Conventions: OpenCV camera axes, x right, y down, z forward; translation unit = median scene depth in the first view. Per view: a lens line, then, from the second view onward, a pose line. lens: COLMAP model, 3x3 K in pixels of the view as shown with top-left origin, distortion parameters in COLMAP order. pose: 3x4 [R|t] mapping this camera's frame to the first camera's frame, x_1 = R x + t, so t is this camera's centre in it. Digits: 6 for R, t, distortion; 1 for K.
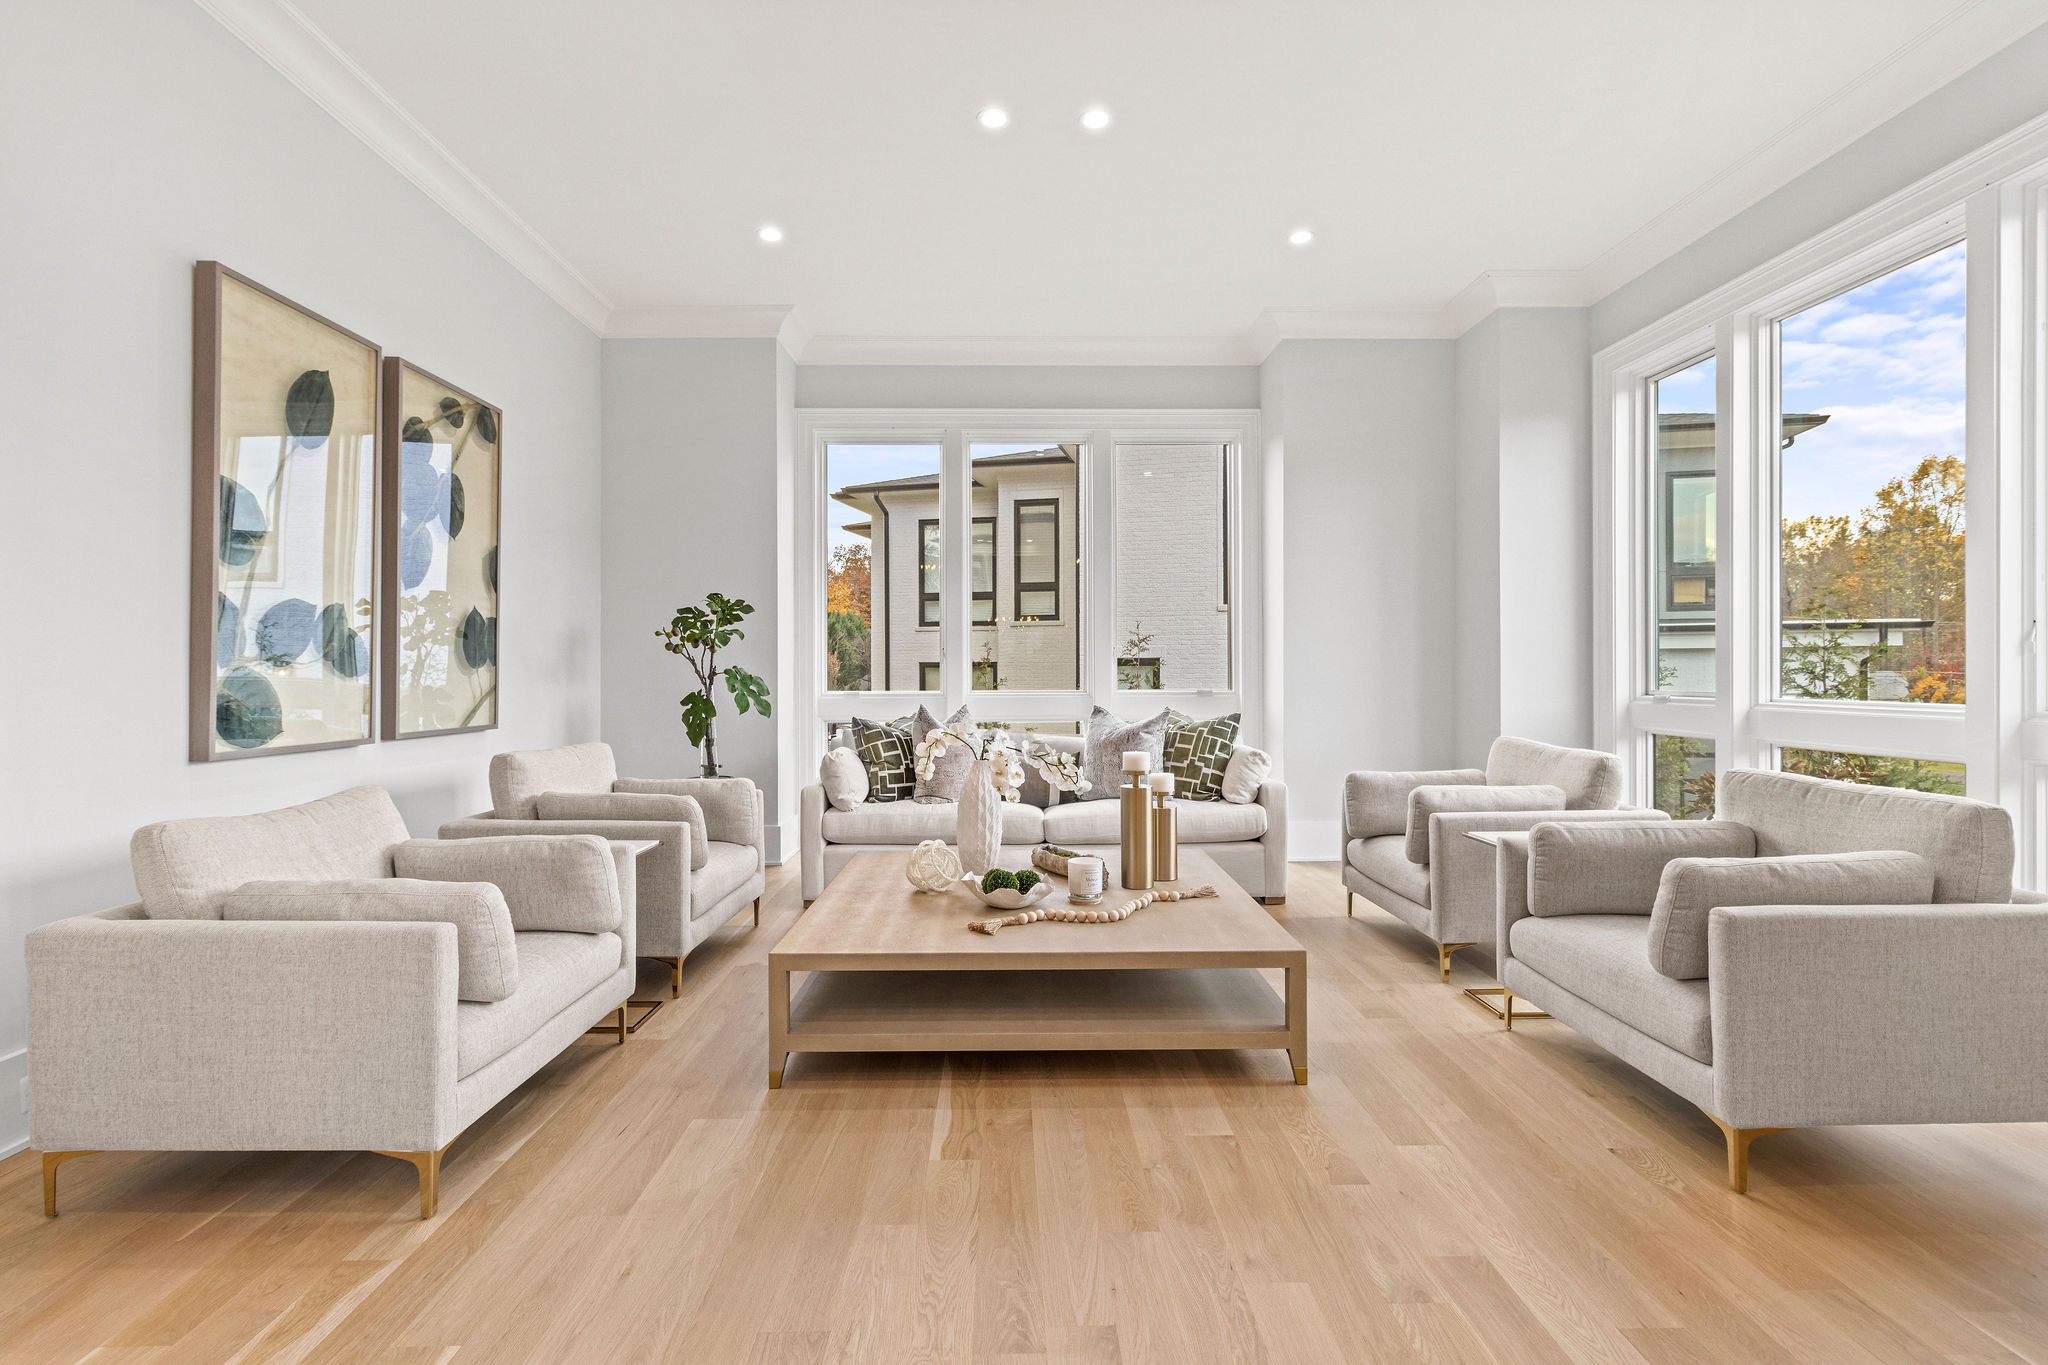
lens RADIAL K [[945.1, 0, 1019.6], [0, 945.1, 672.8], [0, 0, 1]] dist [0.002822, 0.000614]
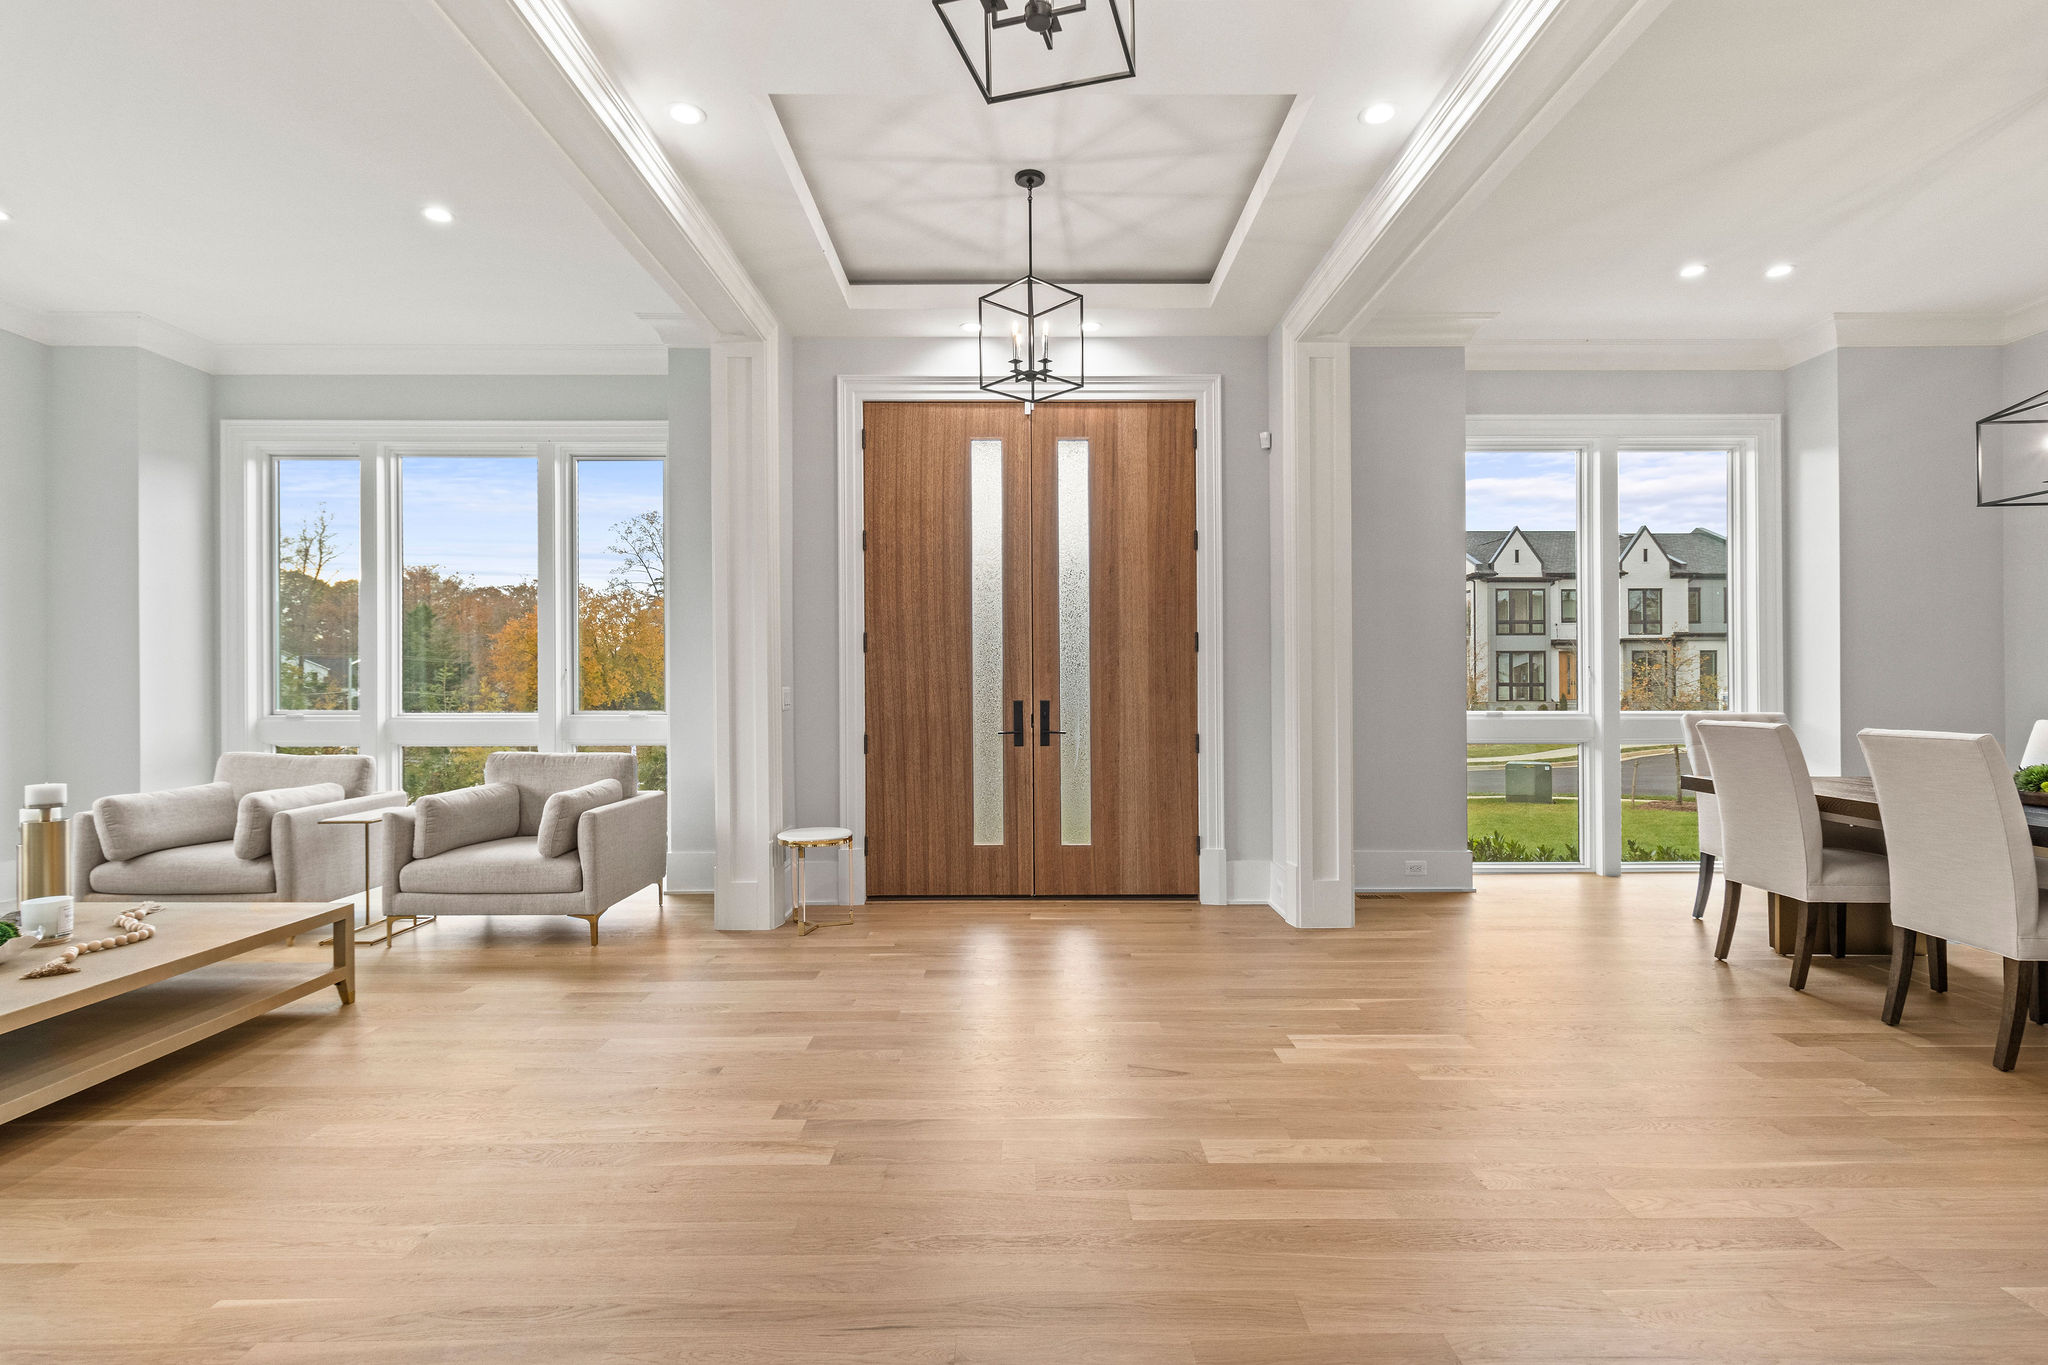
lens RADIAL K [[952.1, 0, 1021.8], [0, 952.1, 691.7], [0, 0, 1]] dist [0.001451, 0.000195]
pose [[0.020889, 0.000739, 0.999782, -1.021260], [0.001309, 0.999999, -0.000766, -0.007793], [-0.999781, 0.001325, 0.020888, 0.011782]]
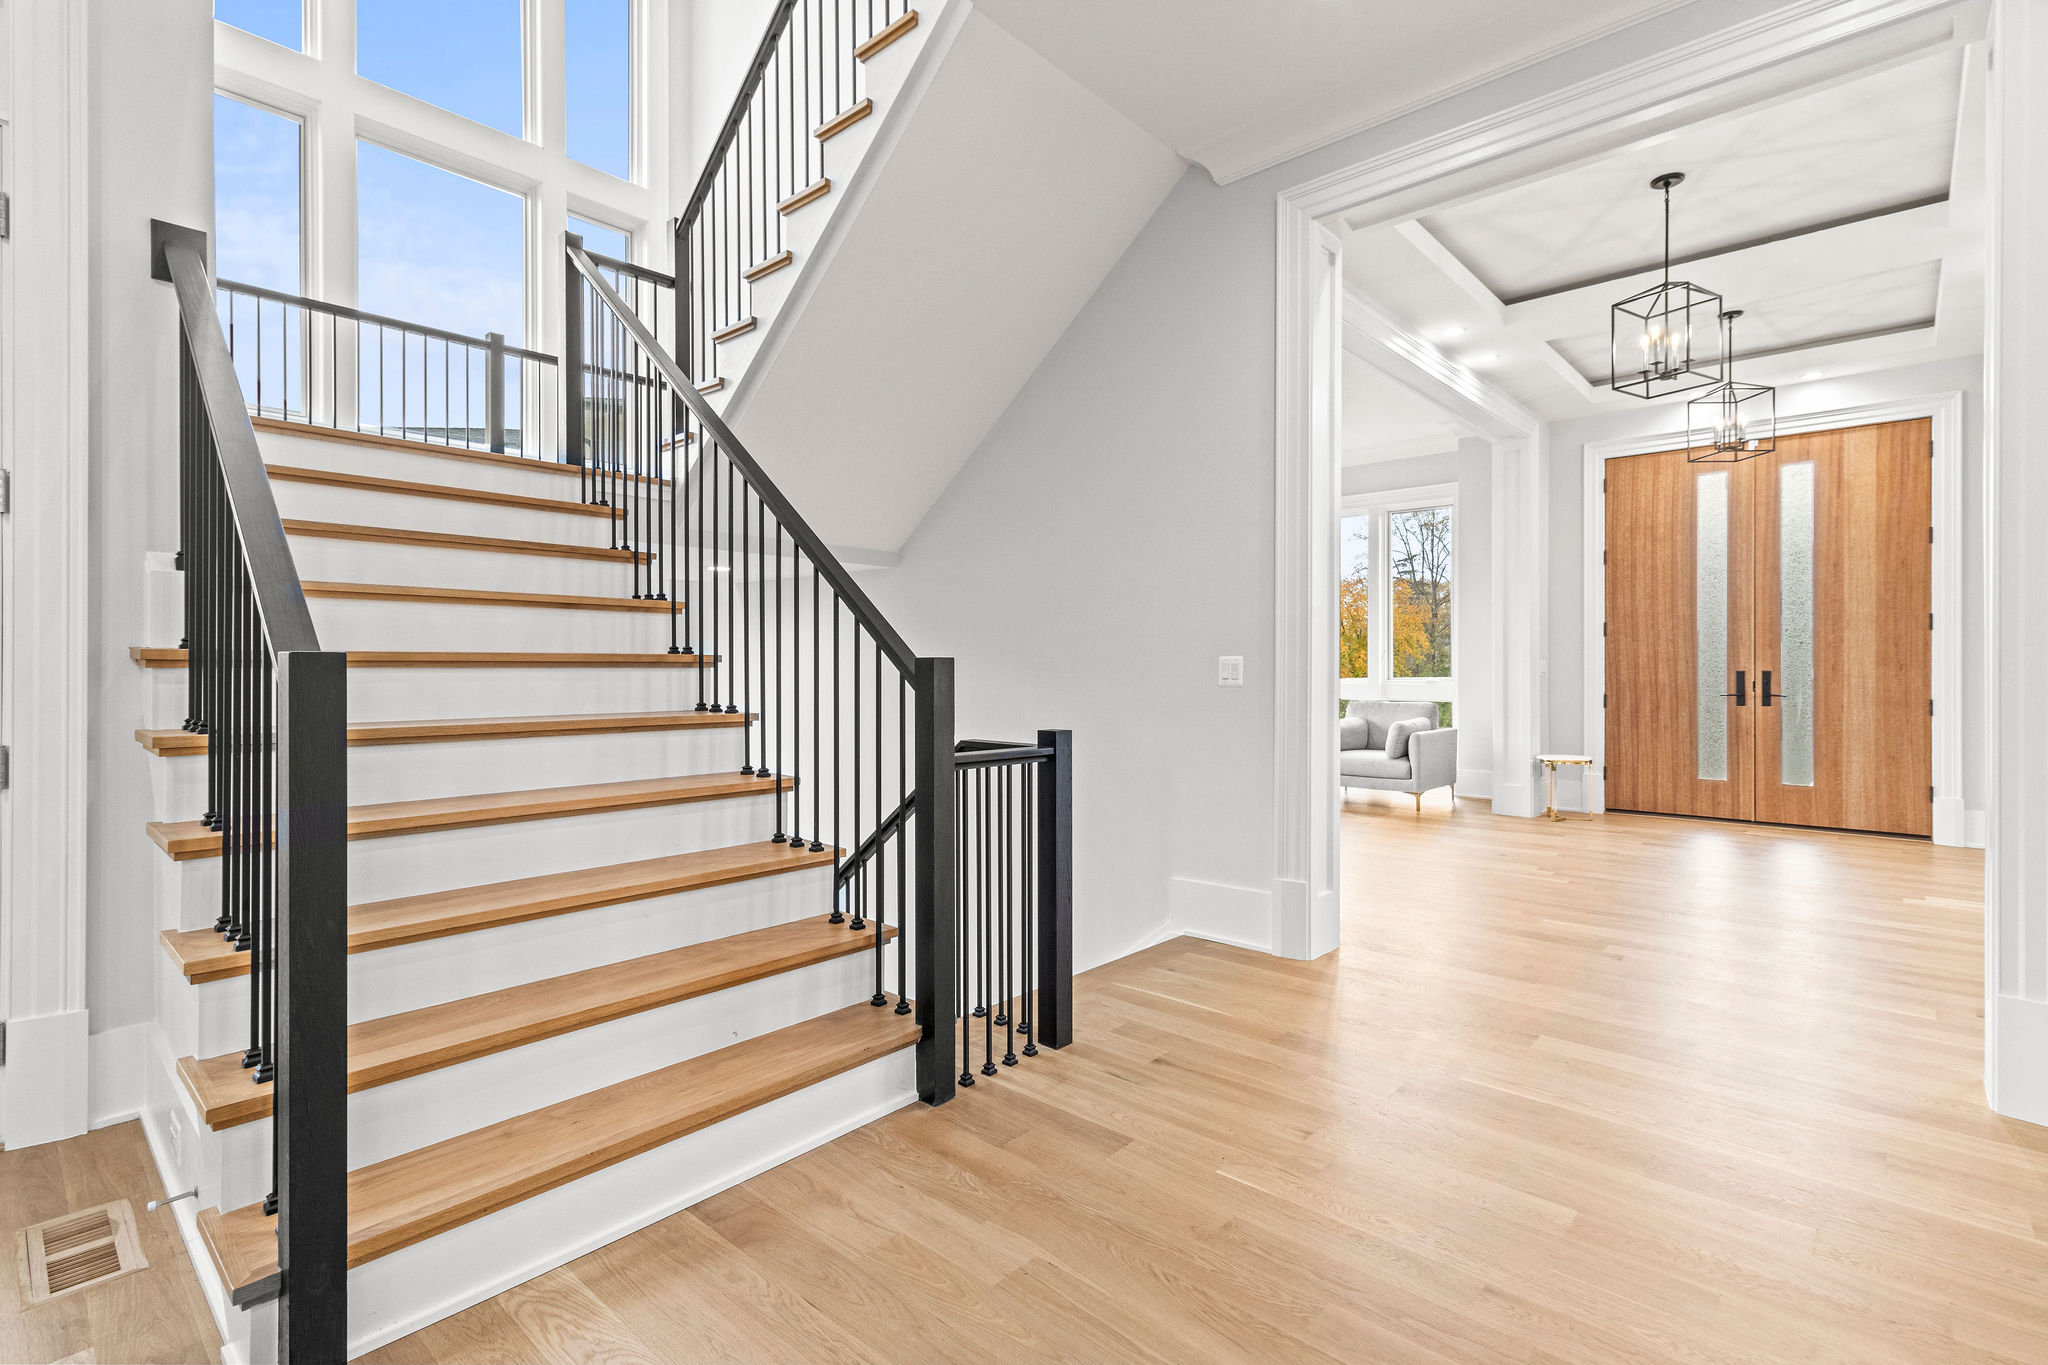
lens RADIAL K [[945.1, 0, 1019.6], [0, 945.1, 672.8], [0, 0, 1]] dist [0.002822, 0.000614]
pose [[0.690028, 0.000704, 0.723782, -2.221152], [-0.003136, 0.999993, 0.002018, 0.015122], [-0.723776, -0.003662, 0.690025, -0.288005]]
